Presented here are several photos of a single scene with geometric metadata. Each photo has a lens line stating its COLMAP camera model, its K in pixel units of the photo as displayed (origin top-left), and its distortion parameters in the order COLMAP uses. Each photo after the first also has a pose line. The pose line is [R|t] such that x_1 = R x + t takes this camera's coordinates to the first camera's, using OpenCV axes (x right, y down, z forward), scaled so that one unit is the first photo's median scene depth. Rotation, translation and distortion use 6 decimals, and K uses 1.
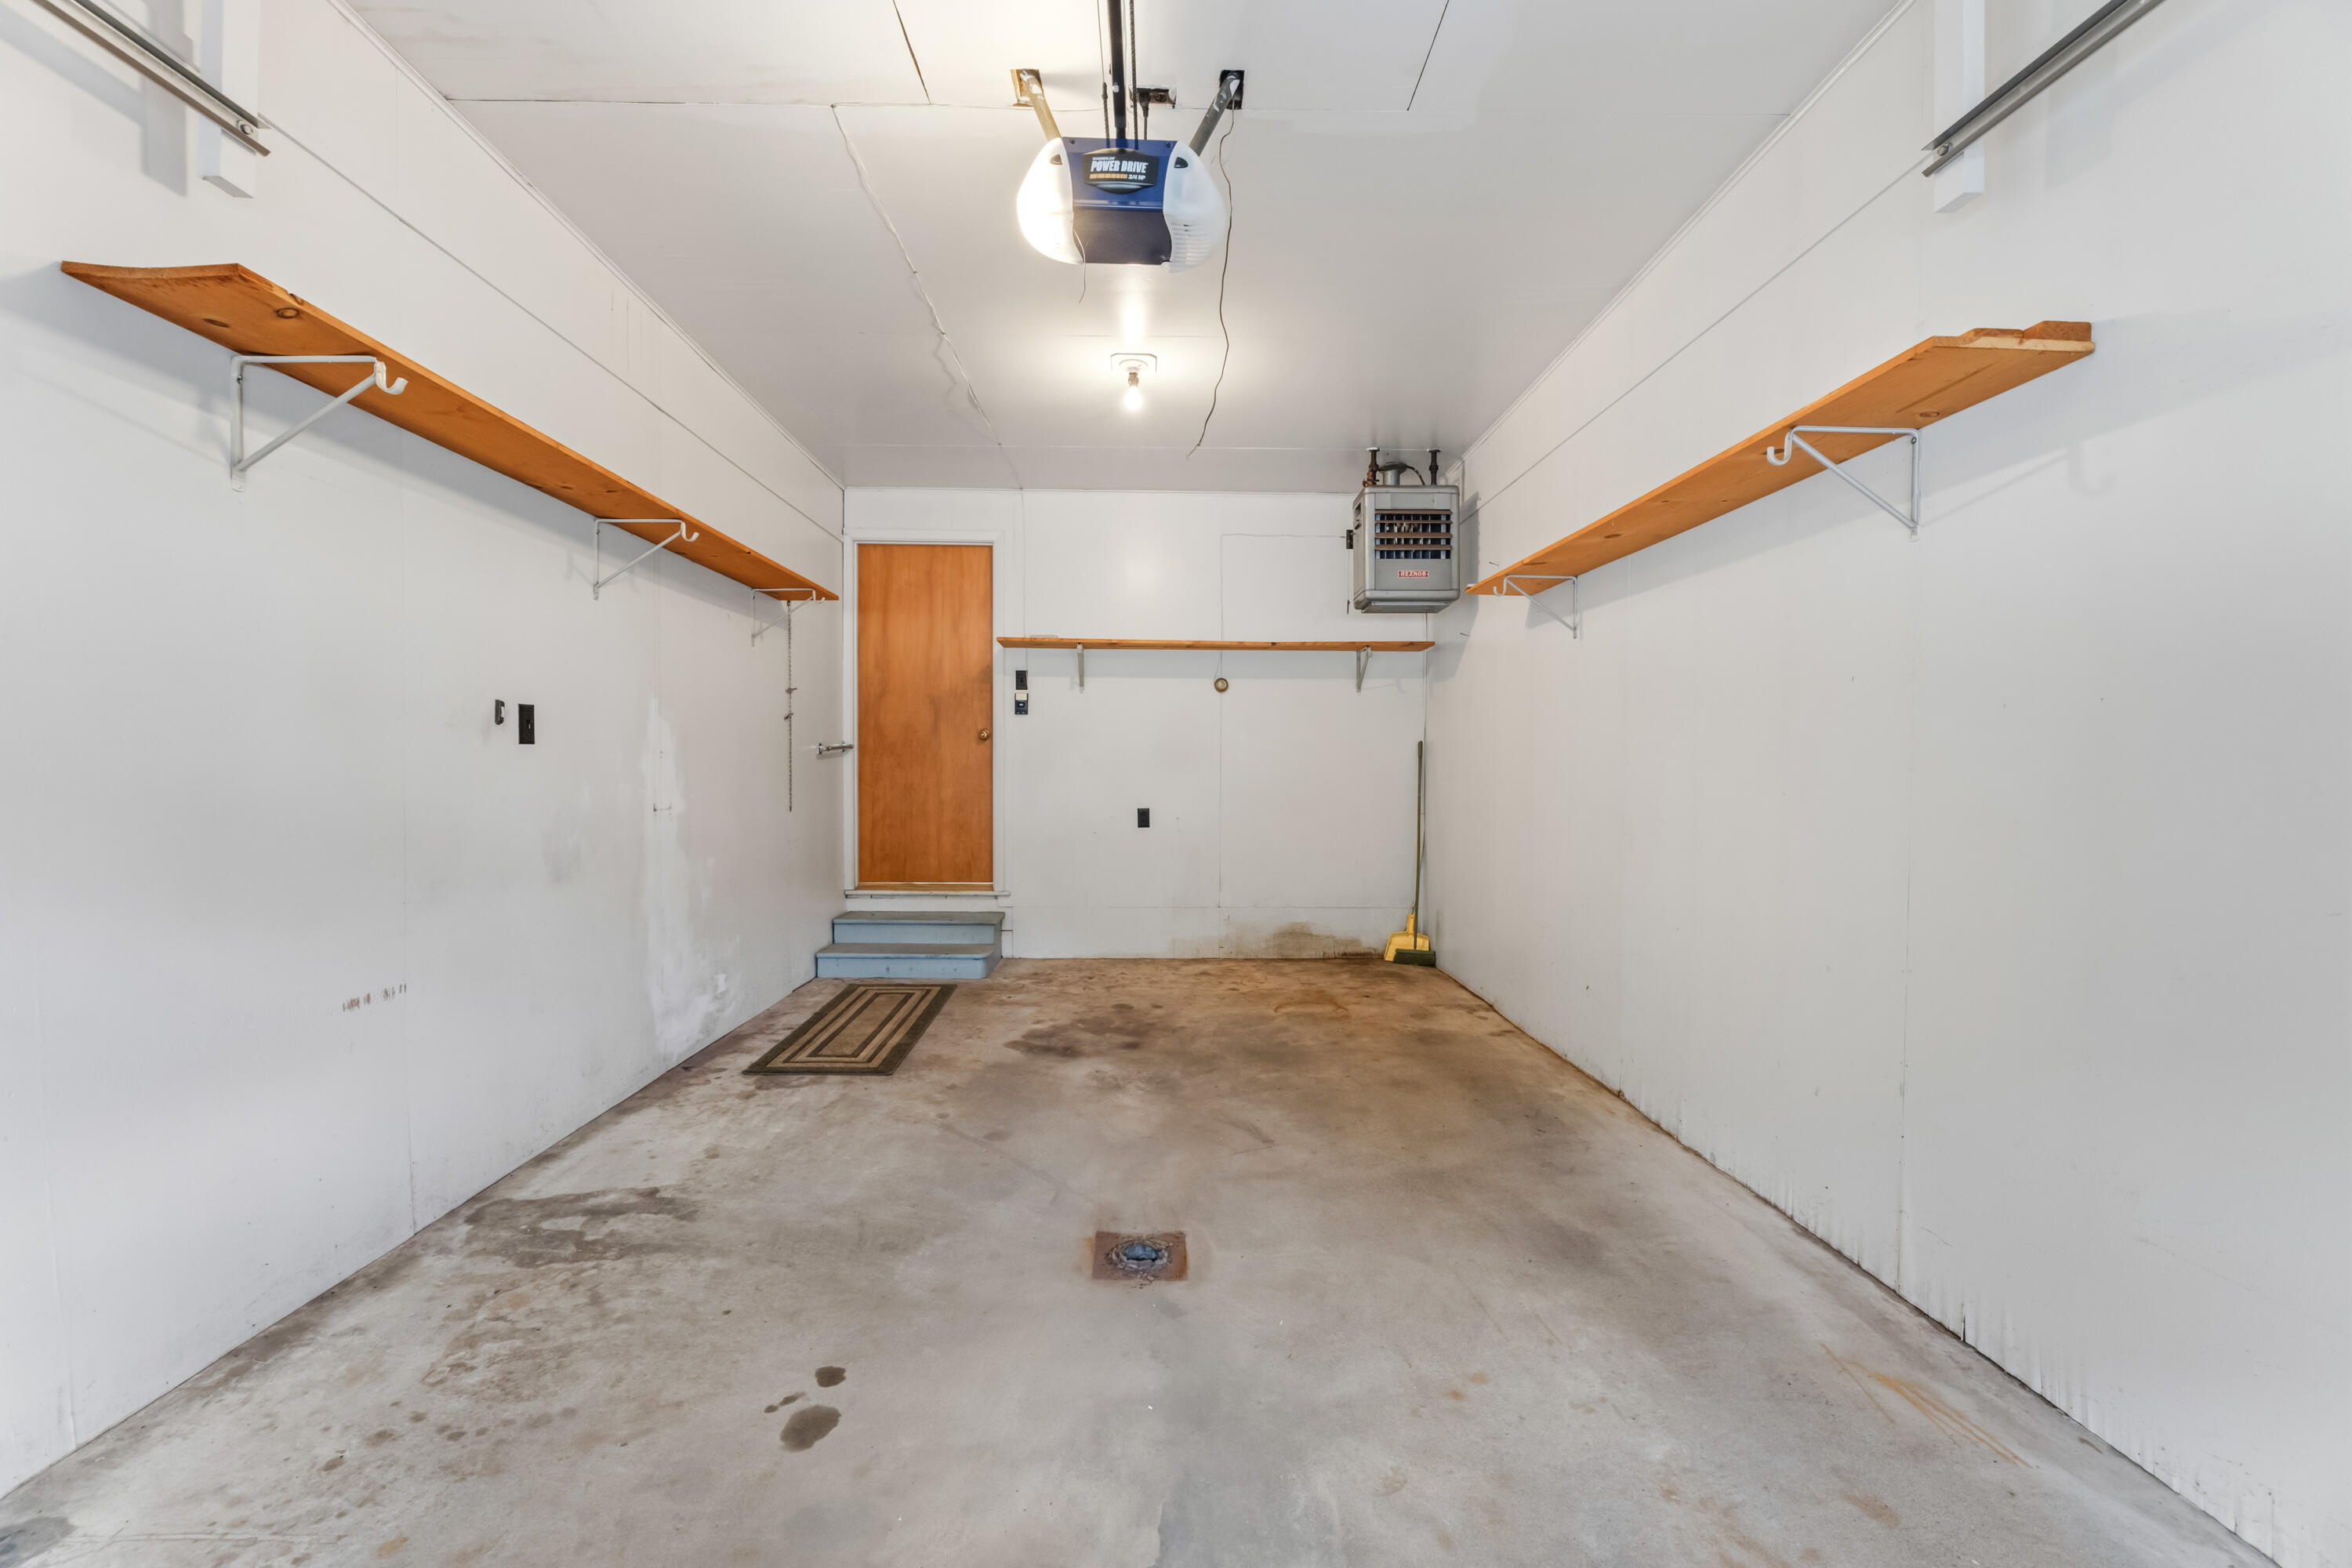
lens RADIAL K [[955.5, 0, 1179.1], [0, 955.5, 774.6], [0, 0, 1]] dist [-0.002371, -0.000447]
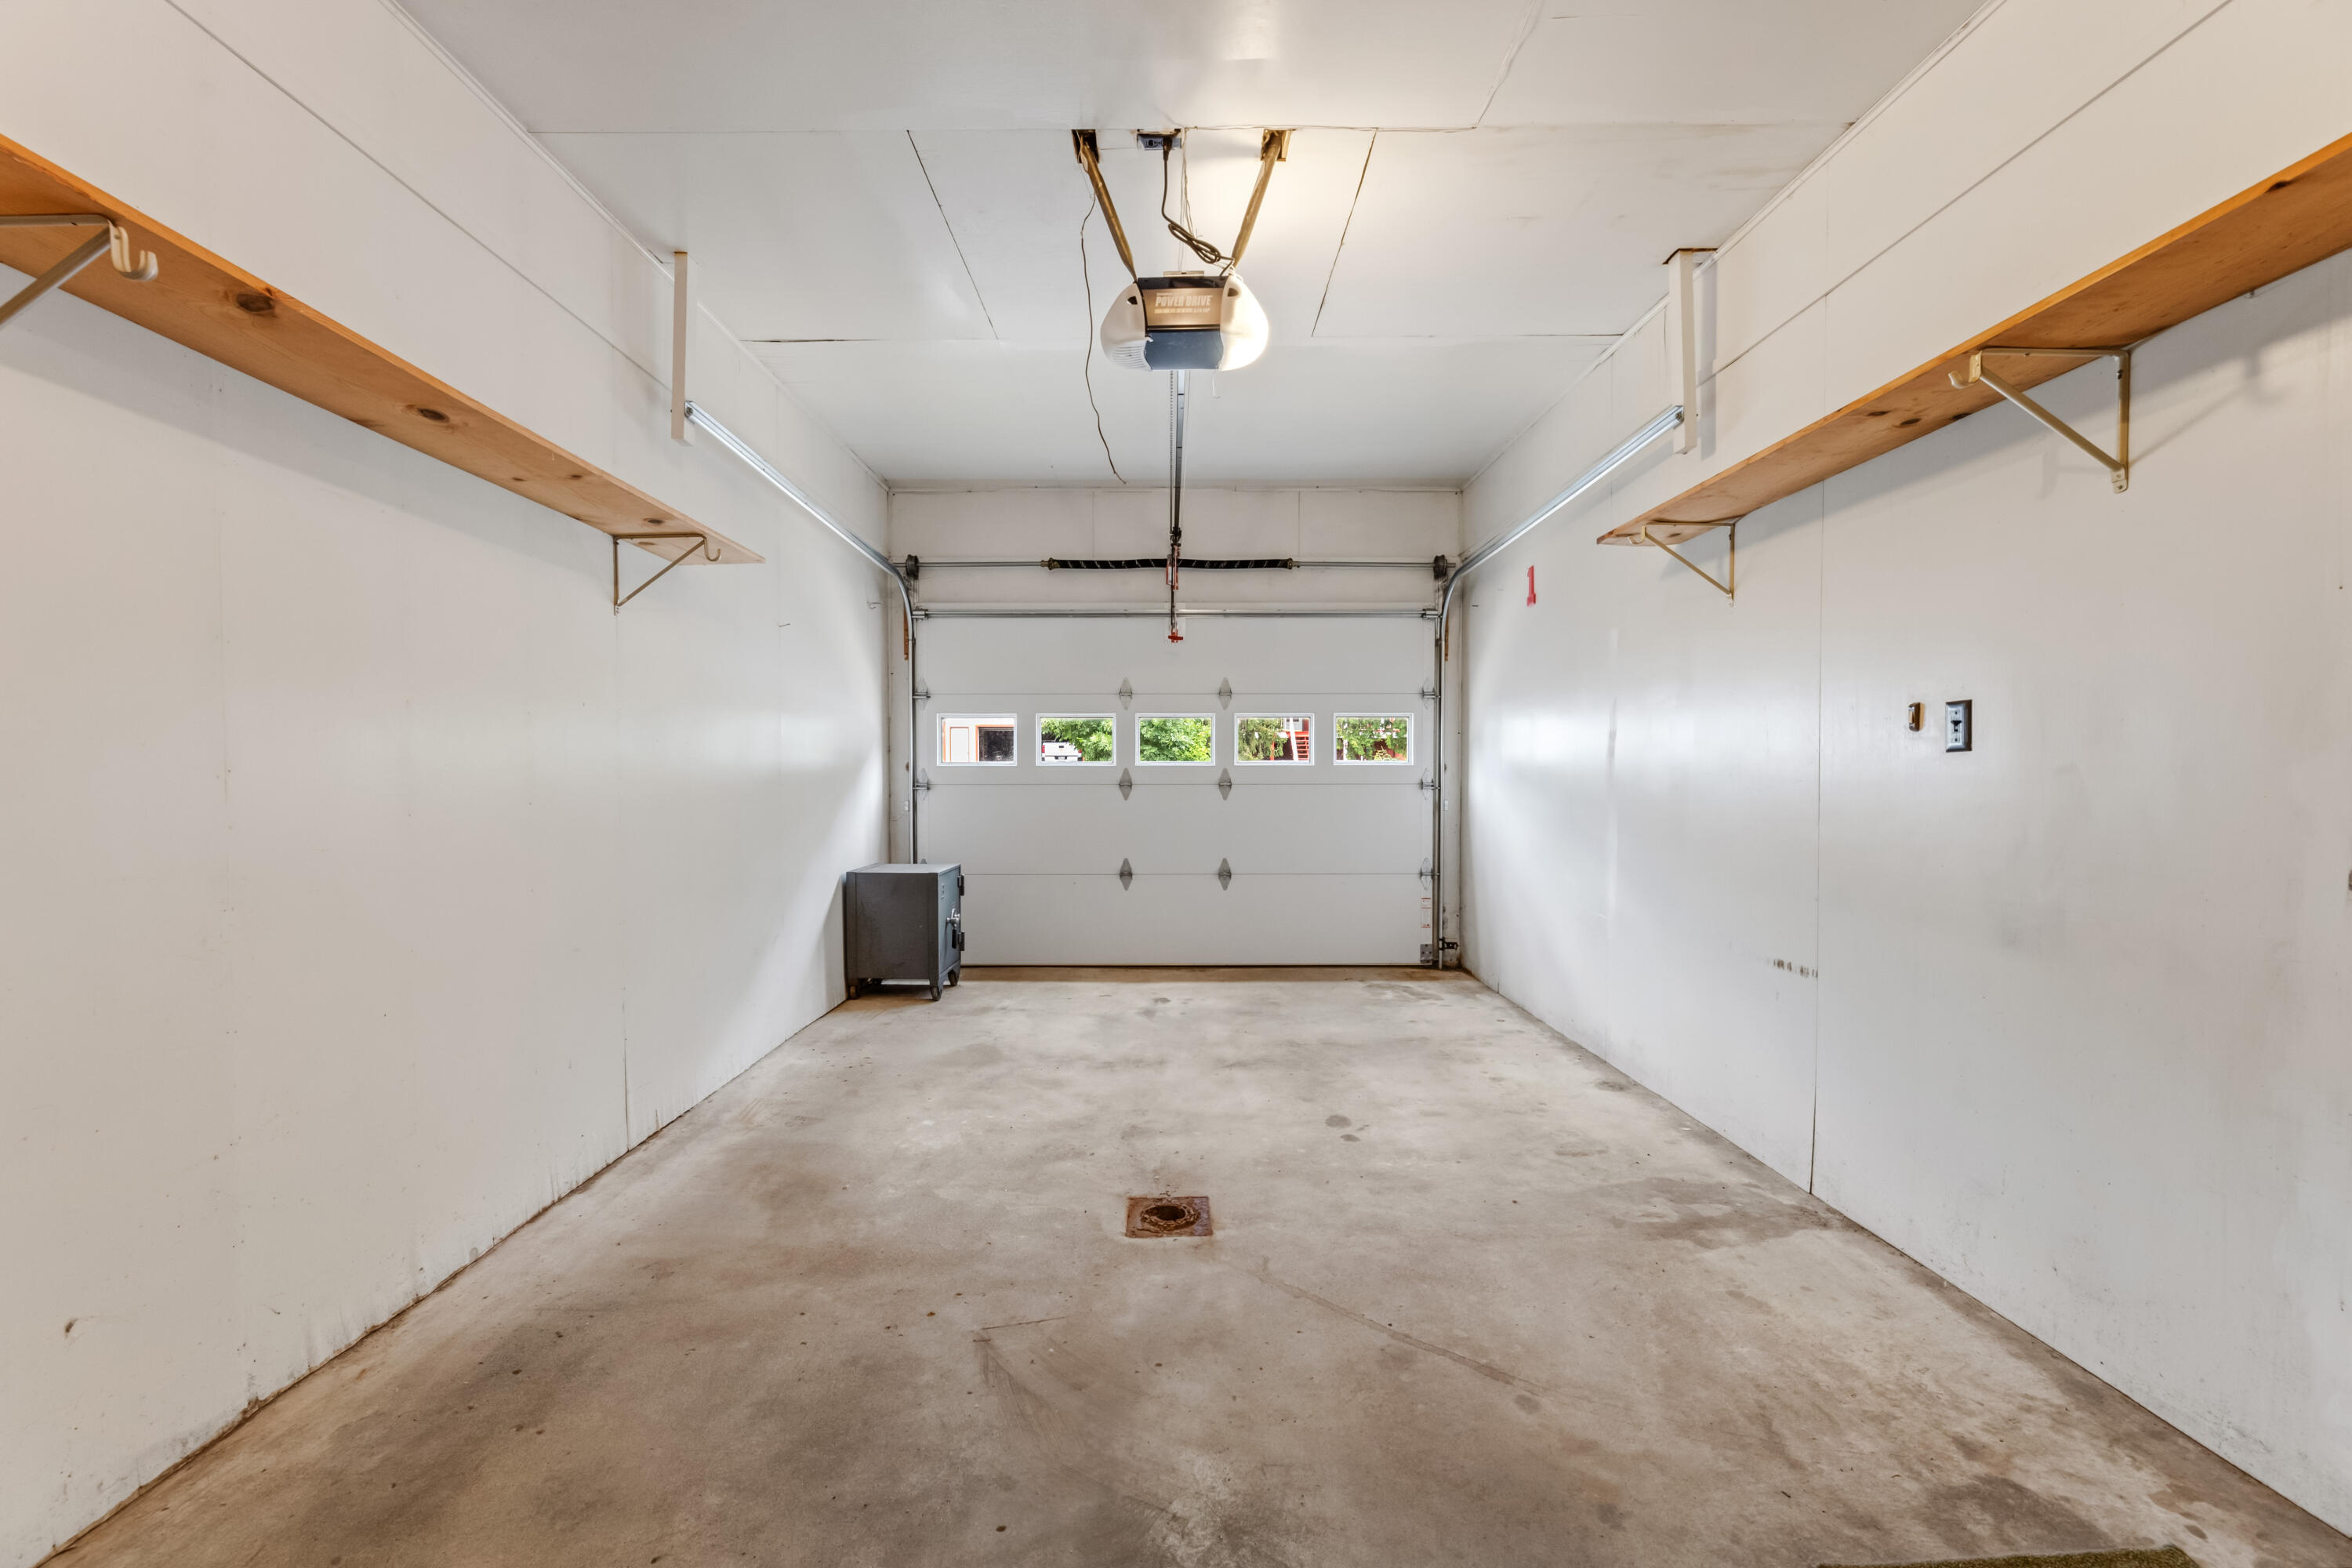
lens RADIAL K [[955.5, 0, 1179.1], [0, 955.5, 774.6], [0, 0, 1]] dist [-0.002371, -0.000447]
pose [[-0.999885, -0.003071, 0.014836, -0.058336], [-0.002956, 0.999965, 0.007769, -0.017992], [-0.014859, 0.007725, -0.999860, 1.827428]]
